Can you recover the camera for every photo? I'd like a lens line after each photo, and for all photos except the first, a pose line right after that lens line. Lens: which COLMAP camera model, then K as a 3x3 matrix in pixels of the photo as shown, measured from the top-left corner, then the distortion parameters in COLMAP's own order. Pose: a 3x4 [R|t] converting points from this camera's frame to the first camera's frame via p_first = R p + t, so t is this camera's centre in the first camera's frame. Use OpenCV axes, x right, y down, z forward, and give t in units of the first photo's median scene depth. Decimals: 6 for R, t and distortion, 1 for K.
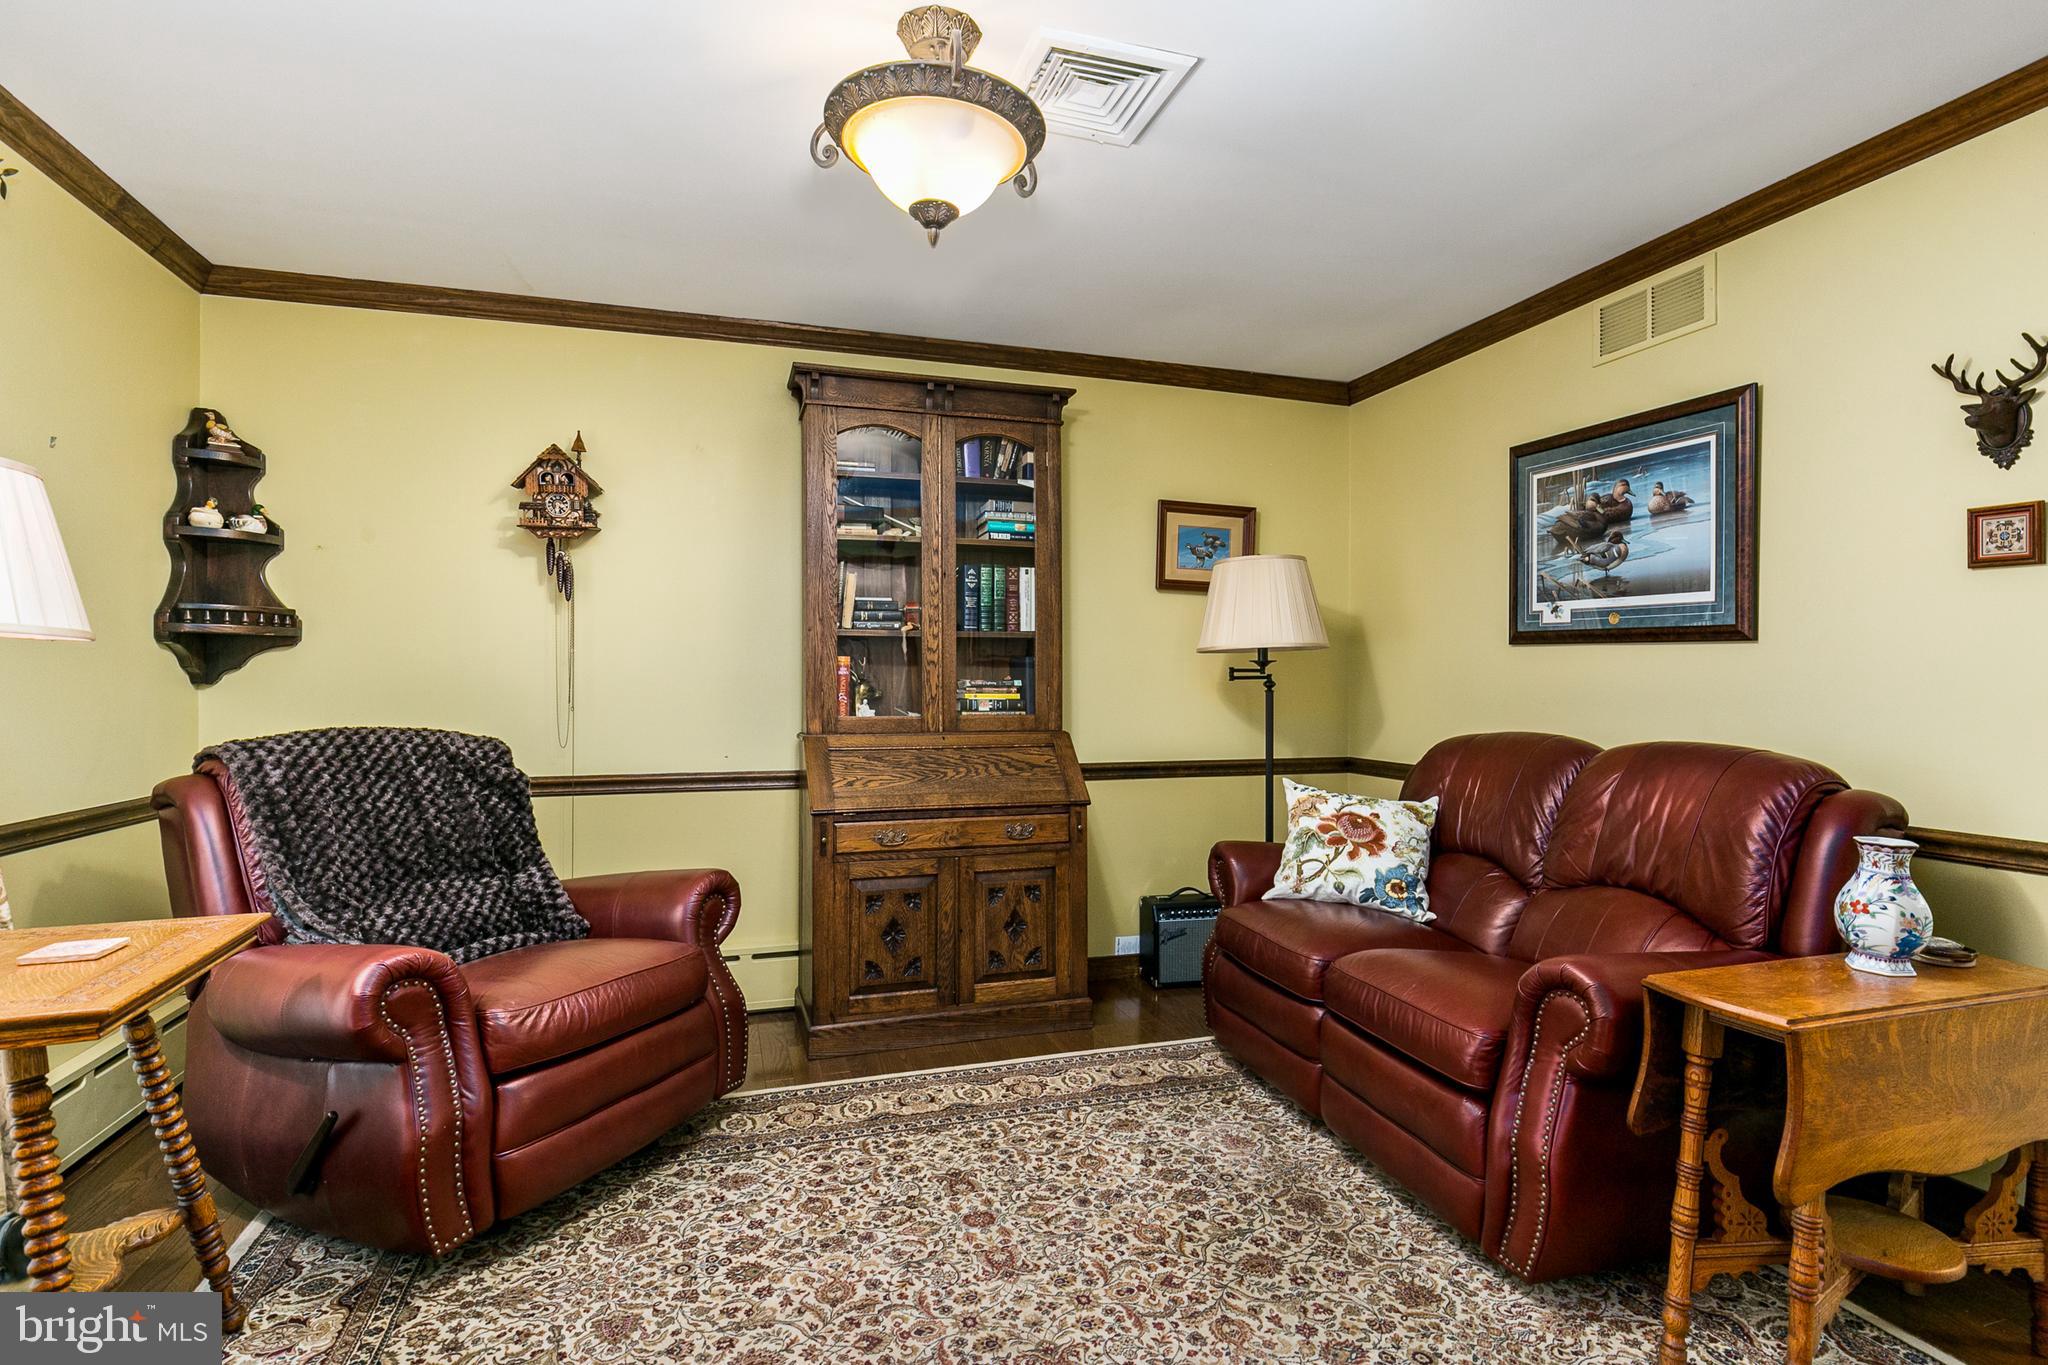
lens RADIAL K [[1022.3, 0, 1032.0], [0, 1022.3, 686.2], [0, 0, 1]] dist [0.000653, -0.000550]
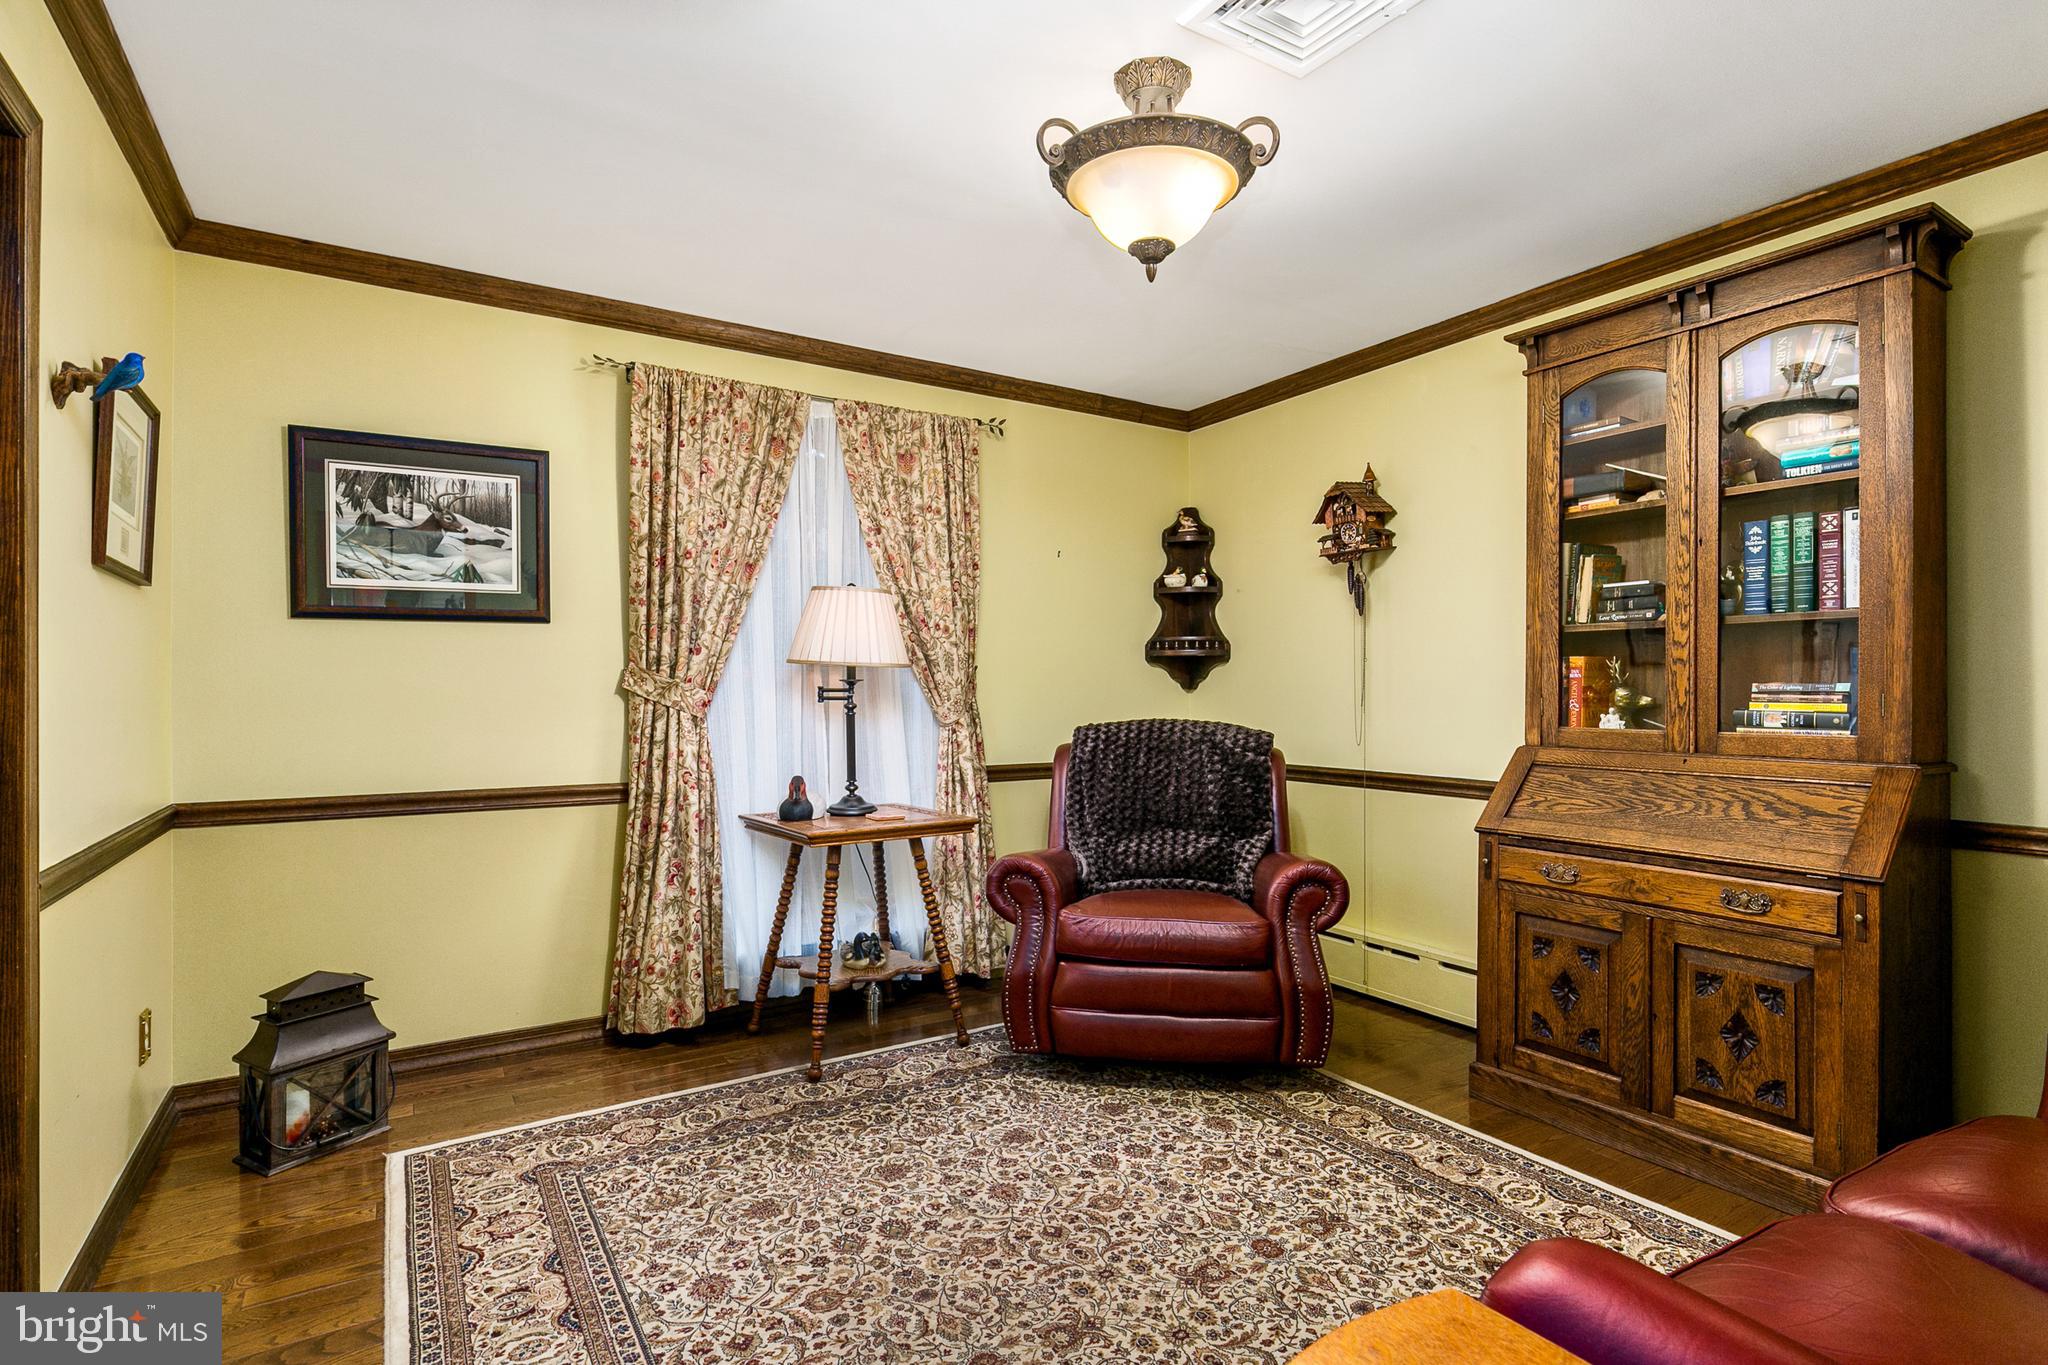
lens RADIAL K [[1012.9, 0, 1028.8], [0, 1012.9, 695.3], [0, 0, 1]] dist [0.000601, -0.000013]
pose [[0.248051, 0.004547, -0.968736, 0.582230], [-0.004351, 0.999984, 0.003579, 0.002341], [0.968737, 0.003327, 0.248067, 0.395760]]
